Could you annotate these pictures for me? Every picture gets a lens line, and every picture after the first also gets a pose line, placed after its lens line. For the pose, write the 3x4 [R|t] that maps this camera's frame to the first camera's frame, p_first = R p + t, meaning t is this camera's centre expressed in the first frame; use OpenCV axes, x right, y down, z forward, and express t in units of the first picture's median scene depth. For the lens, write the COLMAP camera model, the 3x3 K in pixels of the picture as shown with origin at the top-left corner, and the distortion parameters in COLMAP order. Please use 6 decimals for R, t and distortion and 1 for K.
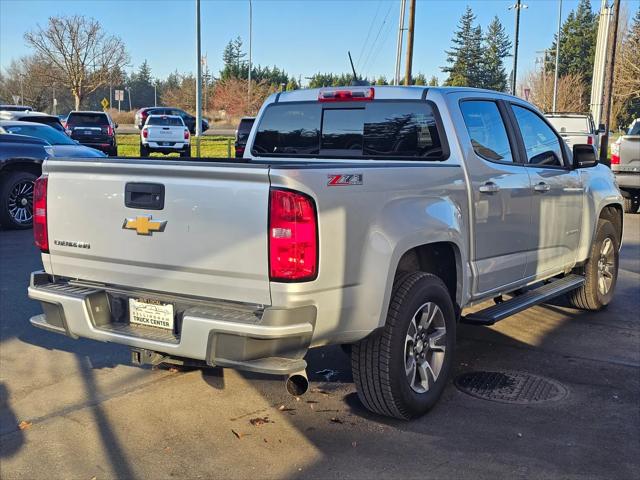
lens RADIAL K [[855.3, 0, 325.7], [0, 855.3, 202.4], [0, 0, 1]] dist [0.090878, 0.000000]
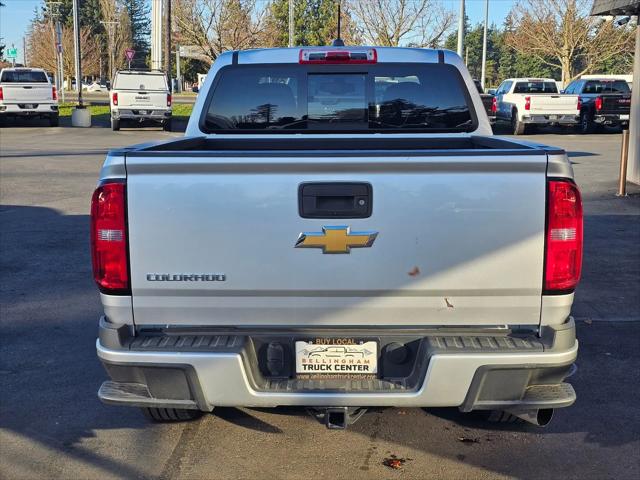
lens RADIAL K [[855.3, 0, 329.6], [0, 855.3, 221.0], [0, 0, 1]] dist [0.090878, 0.000000]
pose [[0.841084, -0.093897, 0.532692, -0.589917], [0.055232, 0.994579, 0.088106, -0.053219], [-0.538077, -0.044683, 0.841711, 0.384062]]
